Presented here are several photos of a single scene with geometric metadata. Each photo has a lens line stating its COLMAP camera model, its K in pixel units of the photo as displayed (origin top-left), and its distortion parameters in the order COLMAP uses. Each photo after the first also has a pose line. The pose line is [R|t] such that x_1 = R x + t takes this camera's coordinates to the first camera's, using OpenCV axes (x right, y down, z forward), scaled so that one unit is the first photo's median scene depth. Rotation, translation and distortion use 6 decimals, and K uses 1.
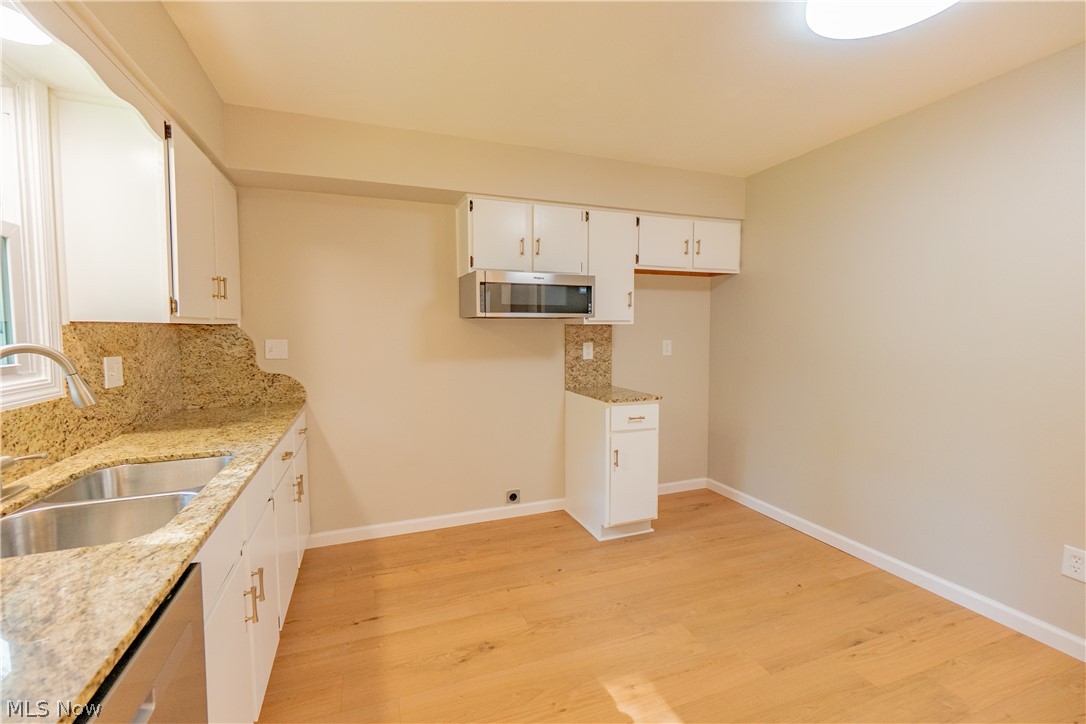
lens RADIAL K [[466.1, 0, 539.1], [0, 466.1, 359.1], [0, 0, 1]] dist [-0.007140, 0.002154]
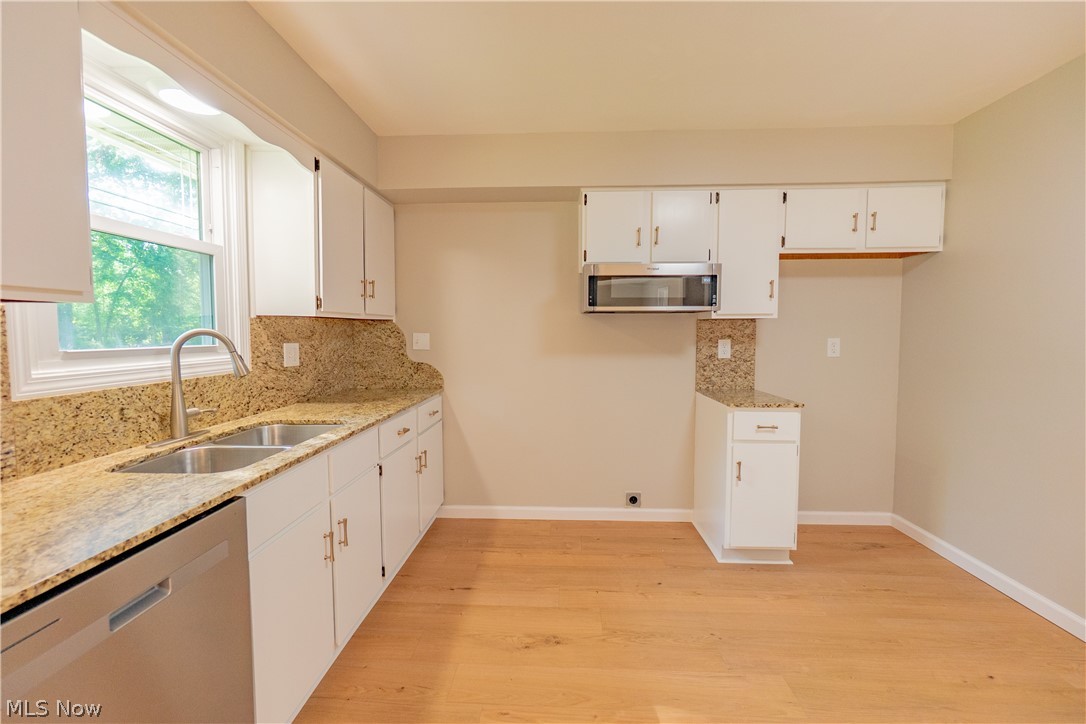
lens RADIAL K [[466.1, 0, 539.0], [0, 466.1, 359.1], [0, 0, 1]] dist [-0.007140, 0.002154]
pose [[0.915742, 0.026479, -0.400893, 0.175199], [-0.027888, 0.999608, 0.002322, 0.012183], [0.400797, 0.009054, 0.916122, 0.052691]]
